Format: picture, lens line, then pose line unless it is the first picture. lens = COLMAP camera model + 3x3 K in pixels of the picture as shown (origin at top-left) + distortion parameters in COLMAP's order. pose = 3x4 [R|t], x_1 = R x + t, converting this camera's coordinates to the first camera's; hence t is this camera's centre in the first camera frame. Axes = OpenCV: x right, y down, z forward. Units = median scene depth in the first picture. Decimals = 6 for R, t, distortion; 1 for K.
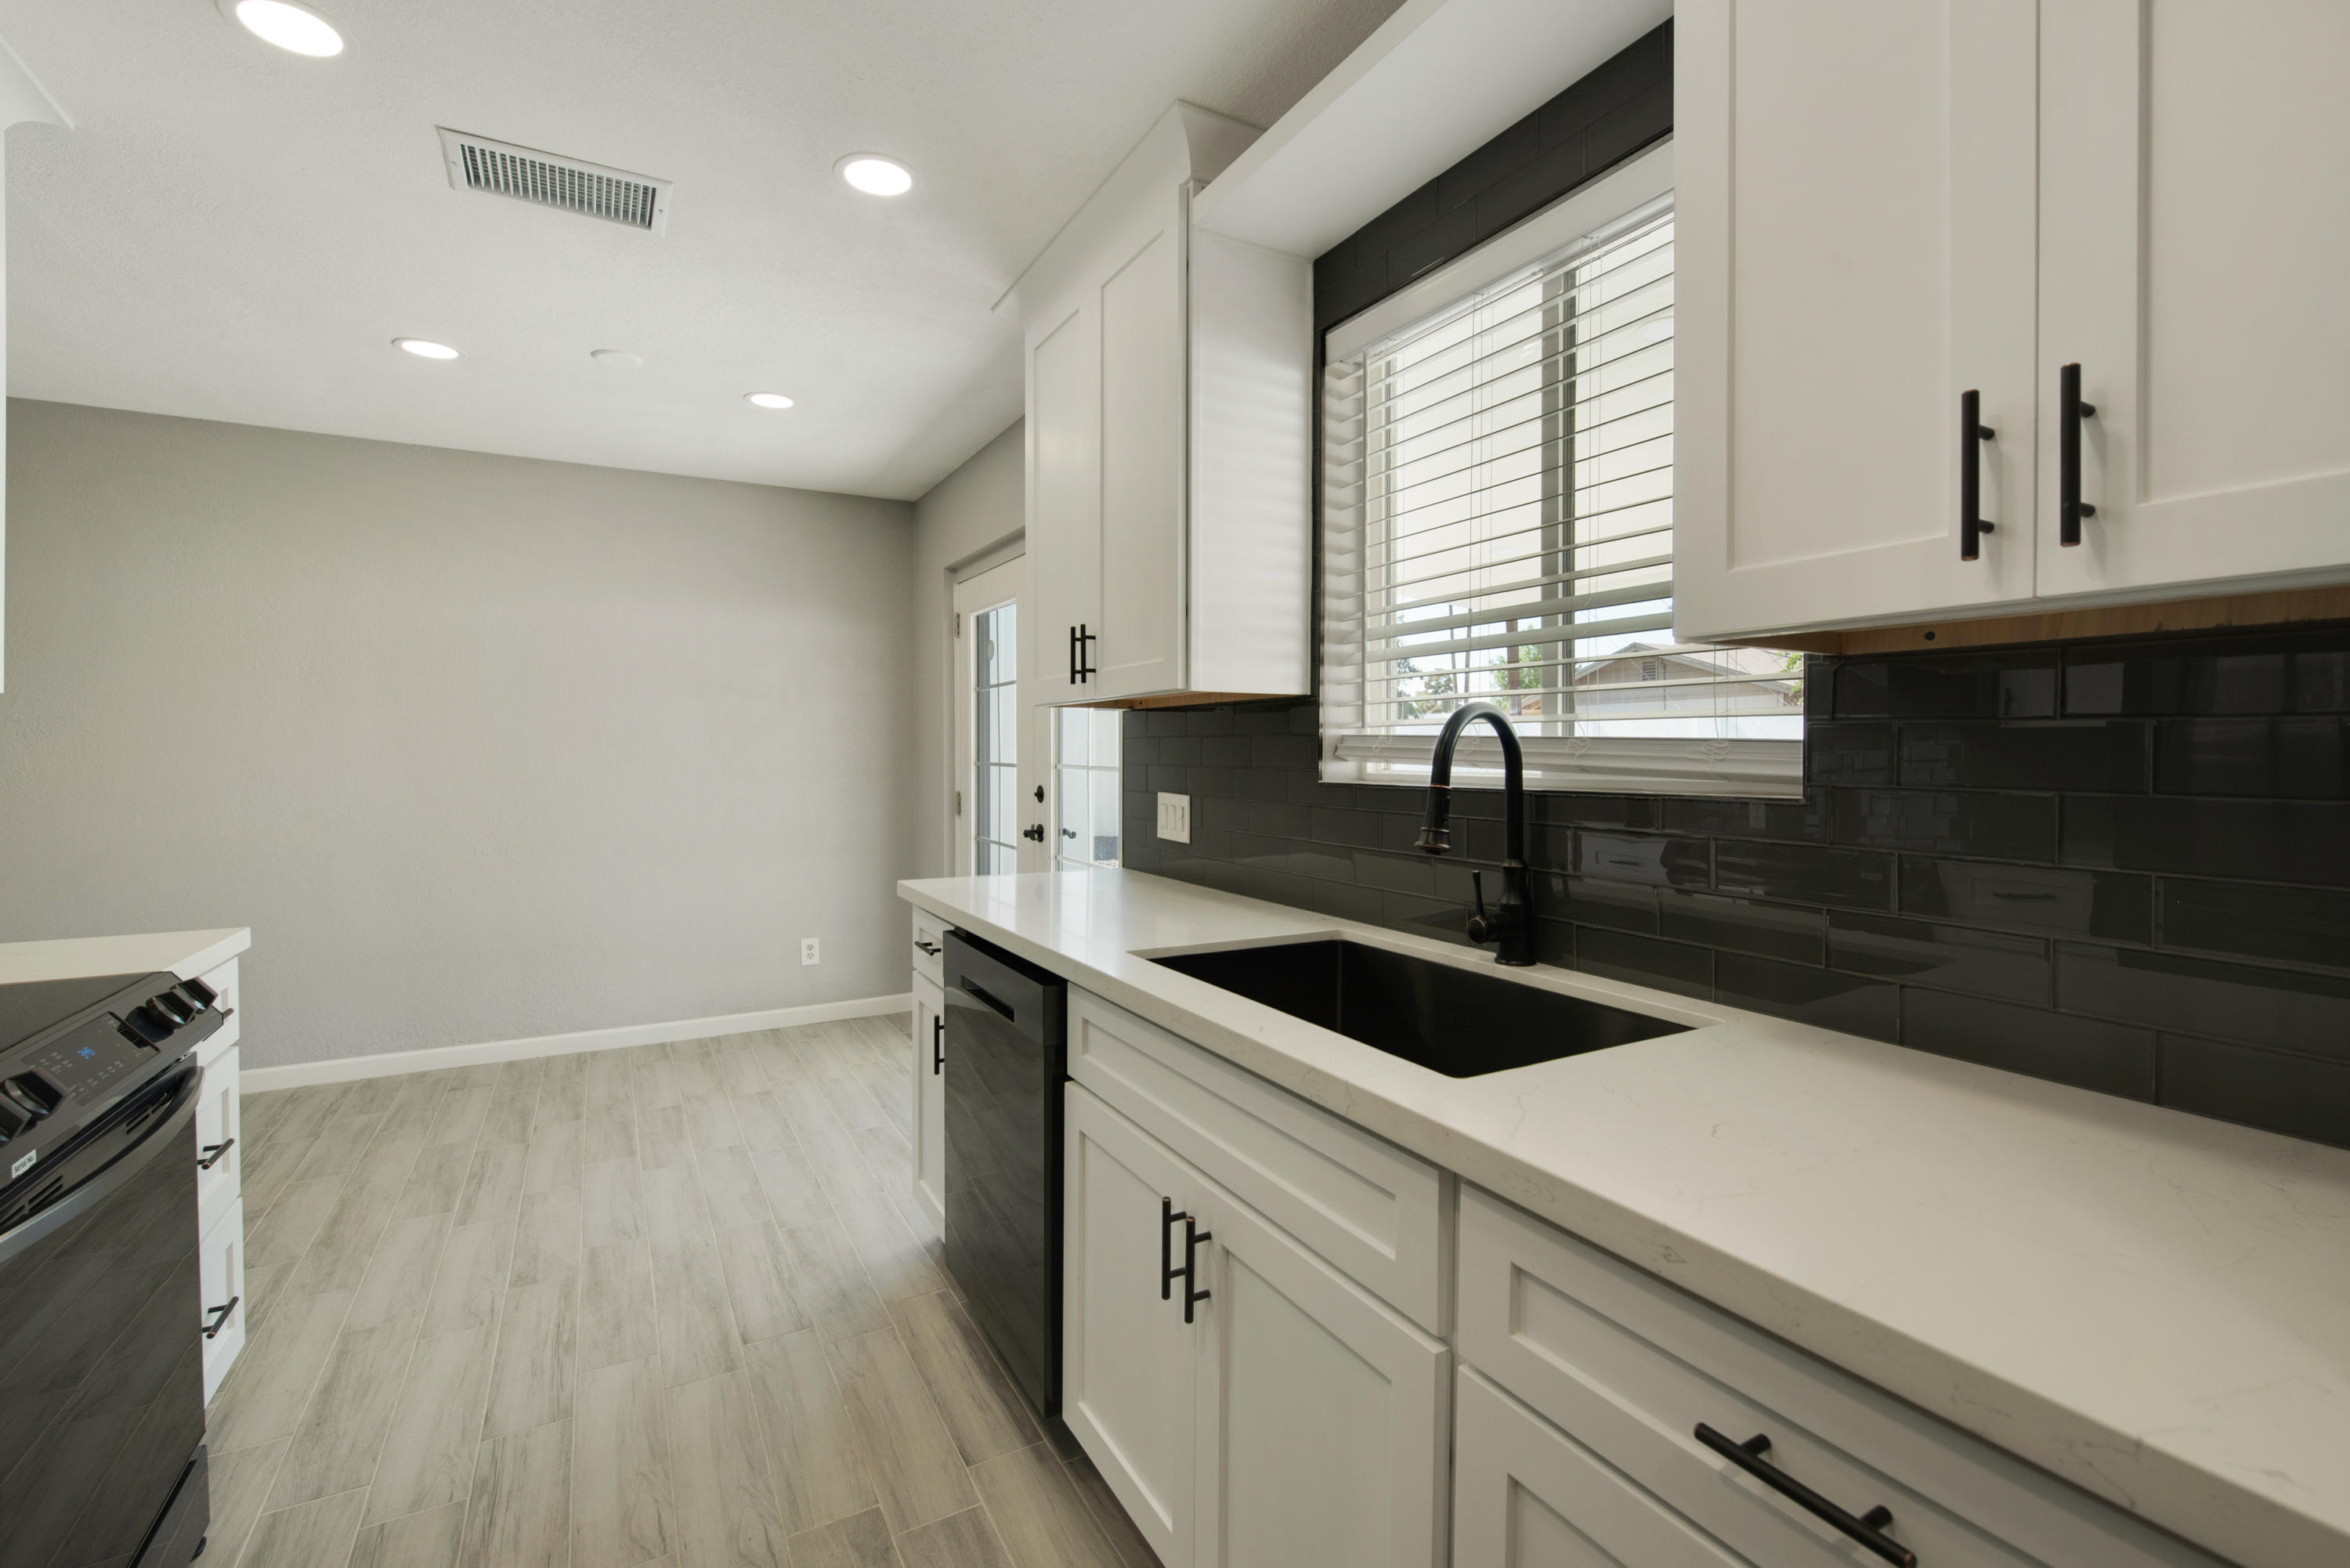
lens RADIAL K [[1015.4, 0, 1174.9], [0, 1015.4, 762.6], [0, 0, 1]] dist [0.003583, -0.002751]
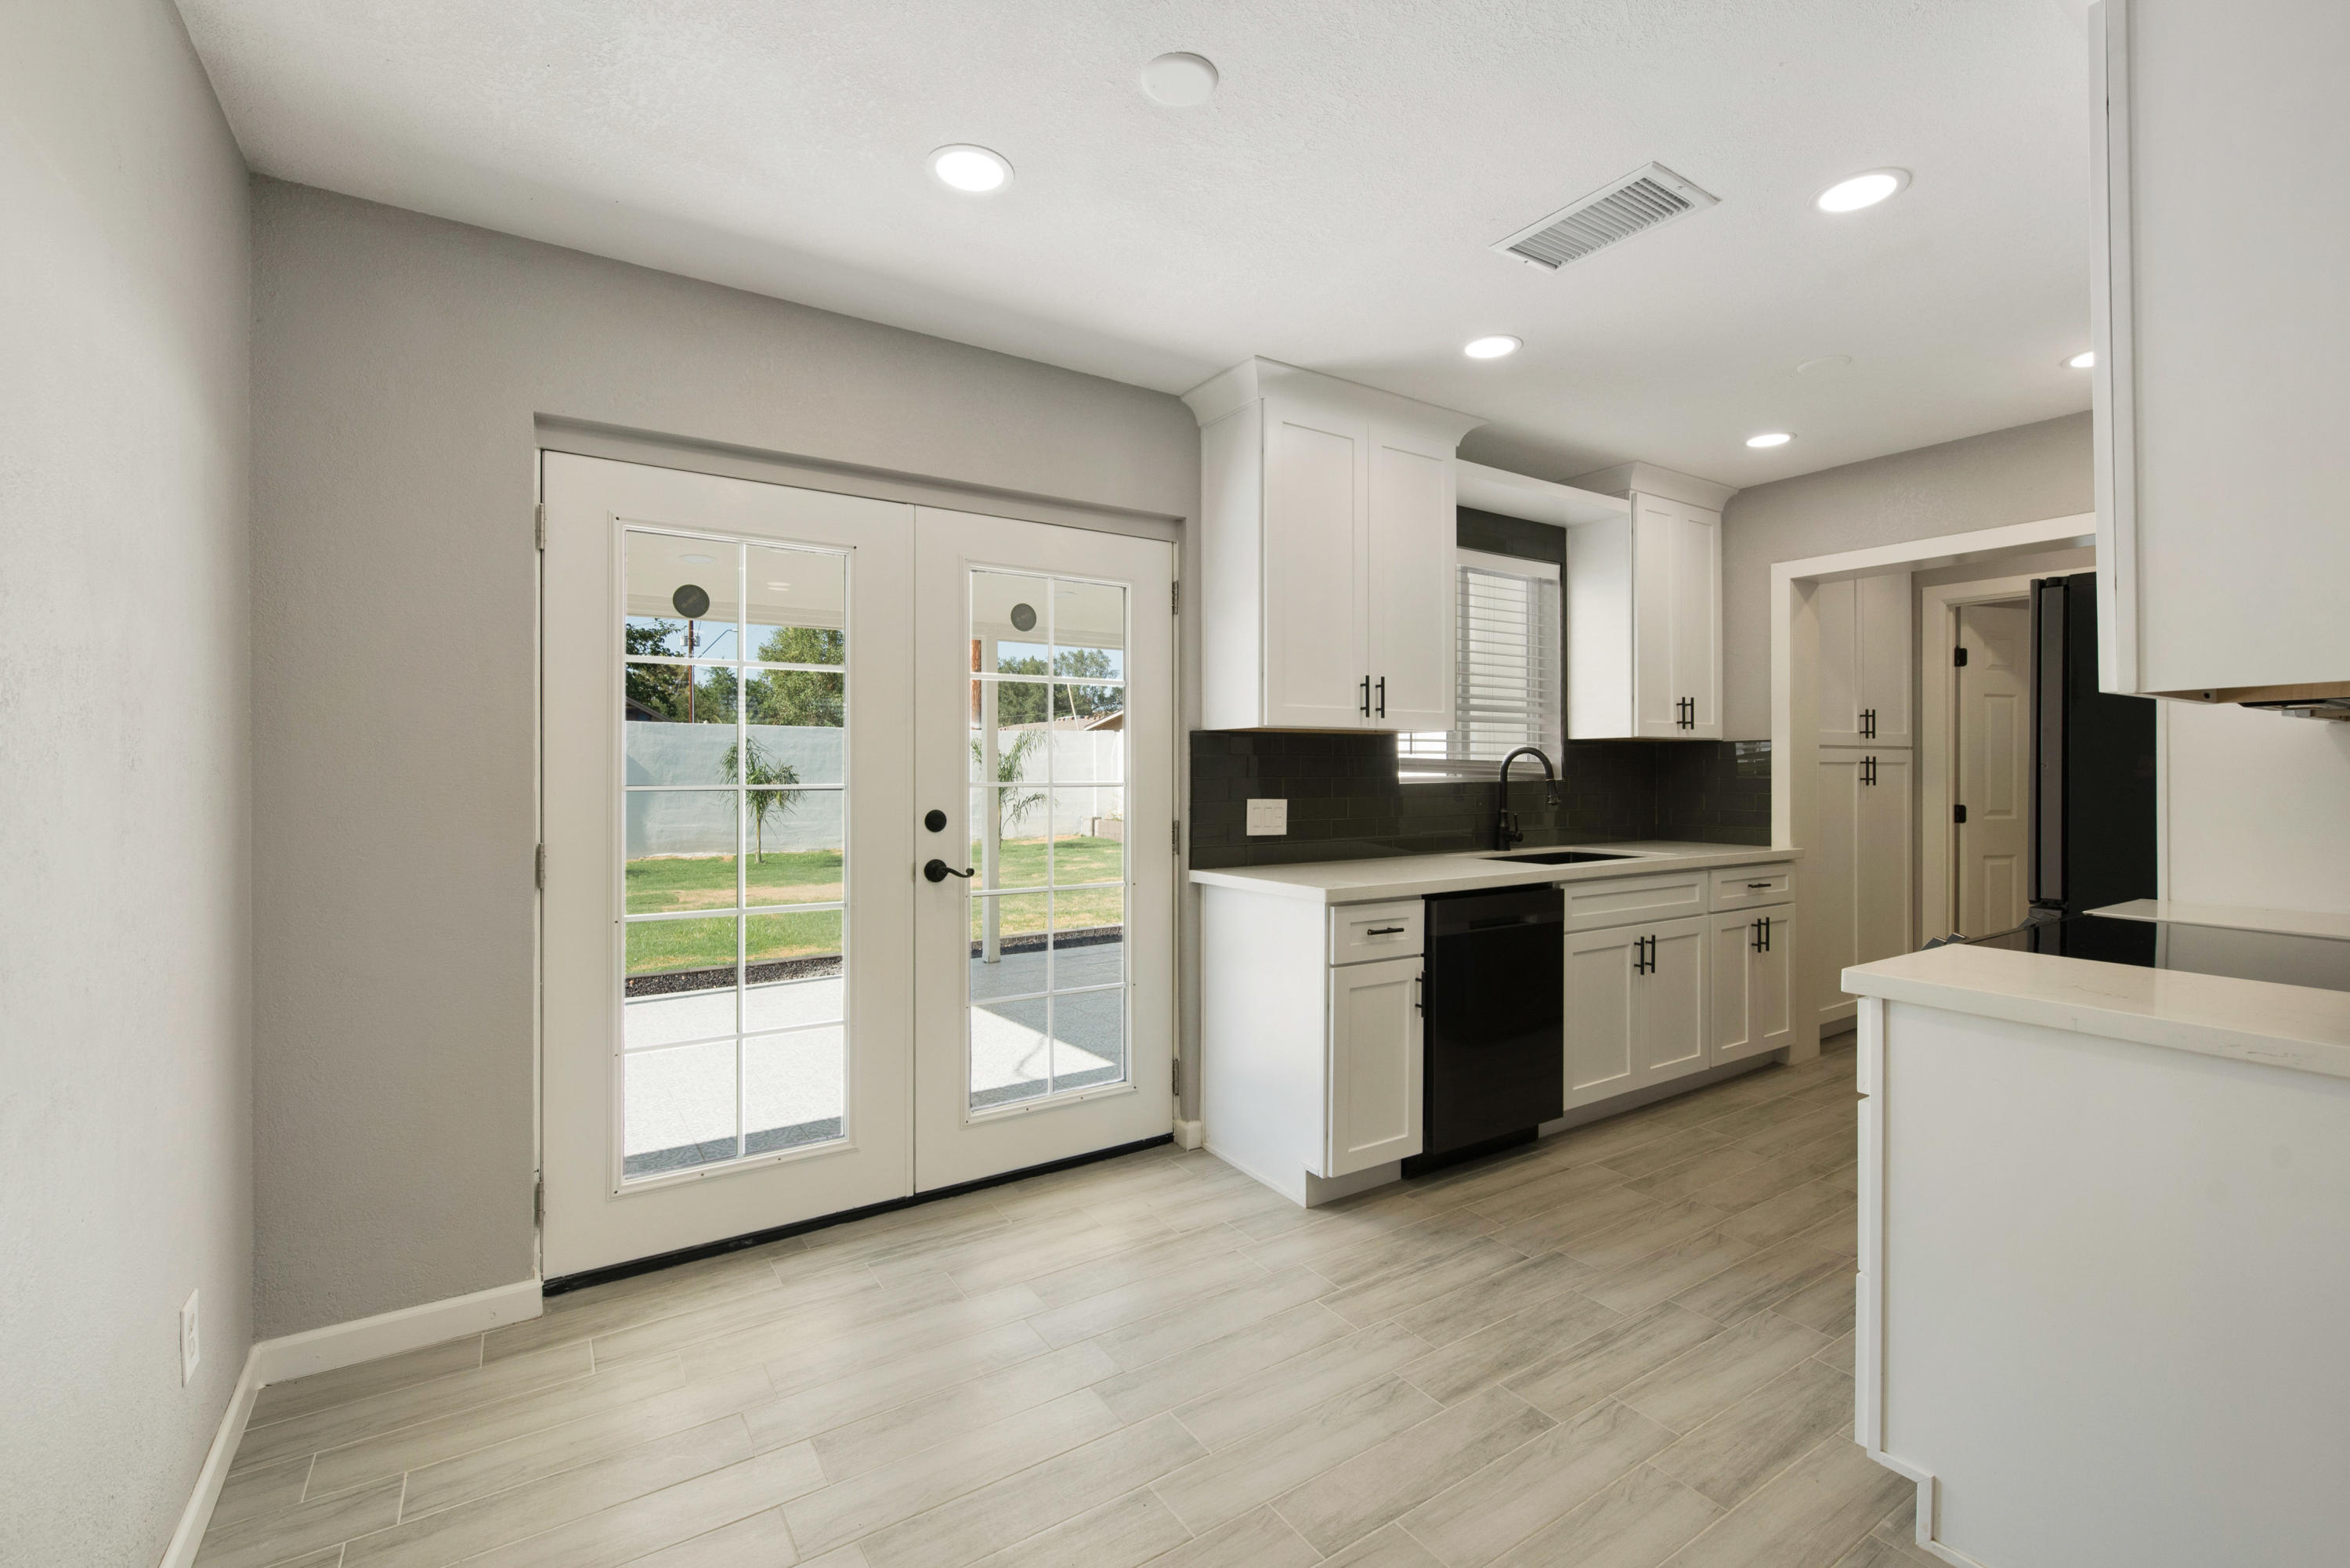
lens RADIAL K [[1015.4, 0, 1166.9], [0, 1015.4, 776.9], [0, 0, 1]] dist [0.003583, -0.002751]
pose [[-0.061586, -0.008013, 0.998070, -1.576305], [0.015068, 0.999846, 0.008957, -0.013694], [-0.997988, 0.015591, -0.061456, 1.476678]]
